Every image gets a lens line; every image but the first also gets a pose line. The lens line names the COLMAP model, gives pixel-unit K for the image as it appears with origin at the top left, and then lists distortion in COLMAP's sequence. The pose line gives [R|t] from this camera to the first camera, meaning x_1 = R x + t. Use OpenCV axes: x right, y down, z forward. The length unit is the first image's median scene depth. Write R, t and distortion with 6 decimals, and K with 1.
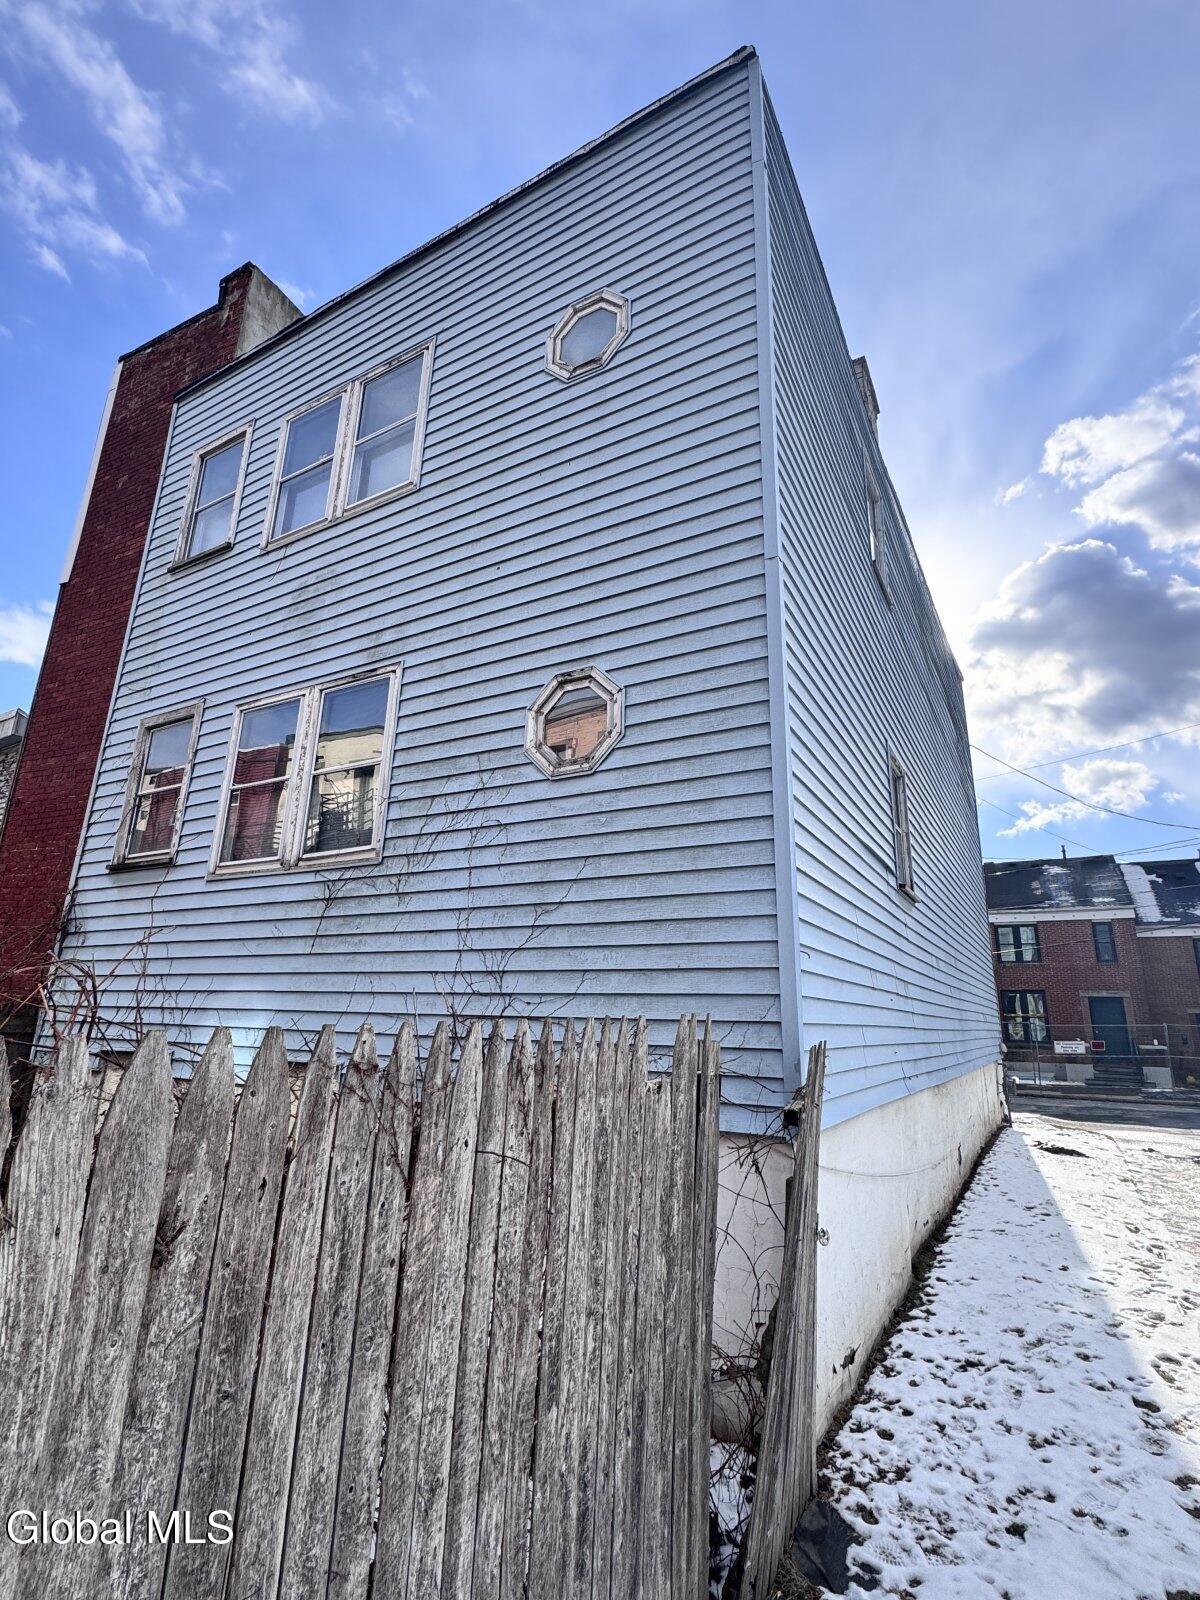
lens RADIAL K [[784.8, 0, 603.1], [0, 784.8, 798.8], [0, 0, 1]] dist [-0.006579, -0.000233]
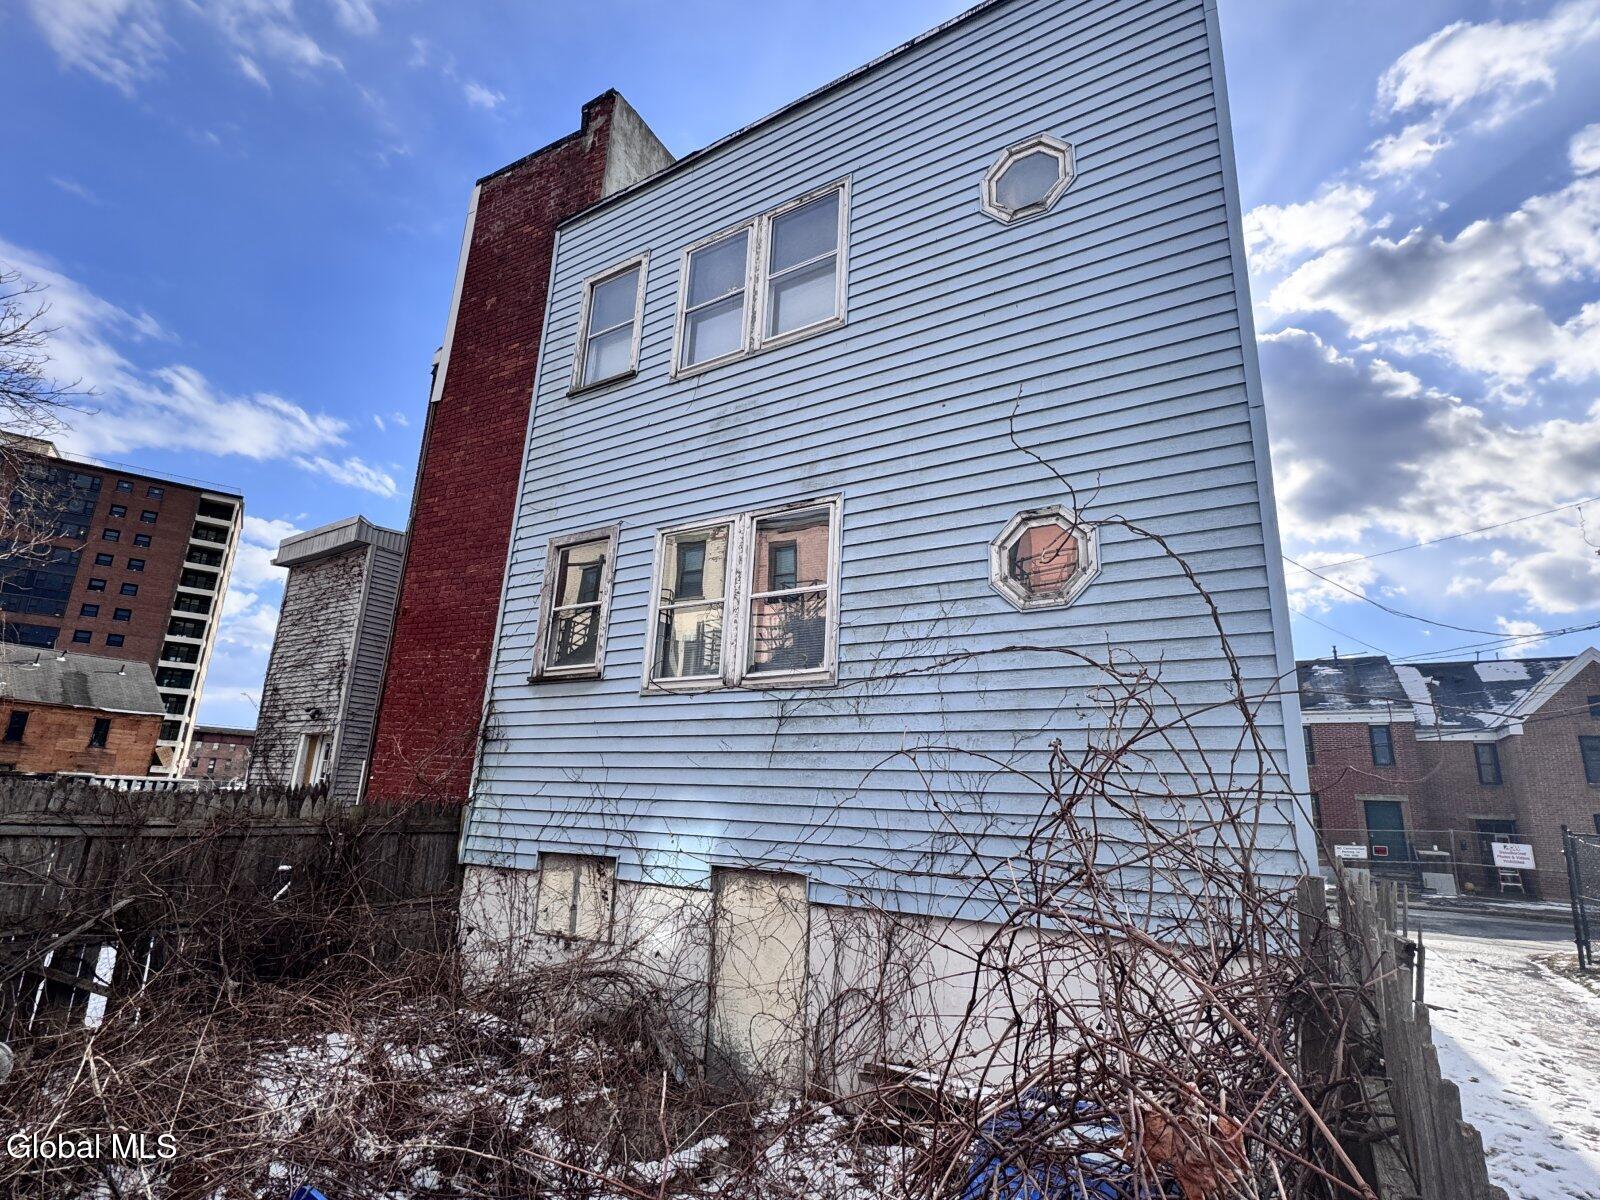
lens RADIAL K [[784.8, 0, 801.0], [0, 784.8, 604.4], [0, 0, 1]] dist [-0.006579, -0.000233]
pose [[0.999052, 0.006728, -0.042998, -0.231789], [-0.005943, 0.999814, 0.018367, -0.038165], [0.043114, -0.018095, 0.998906, -0.051724]]
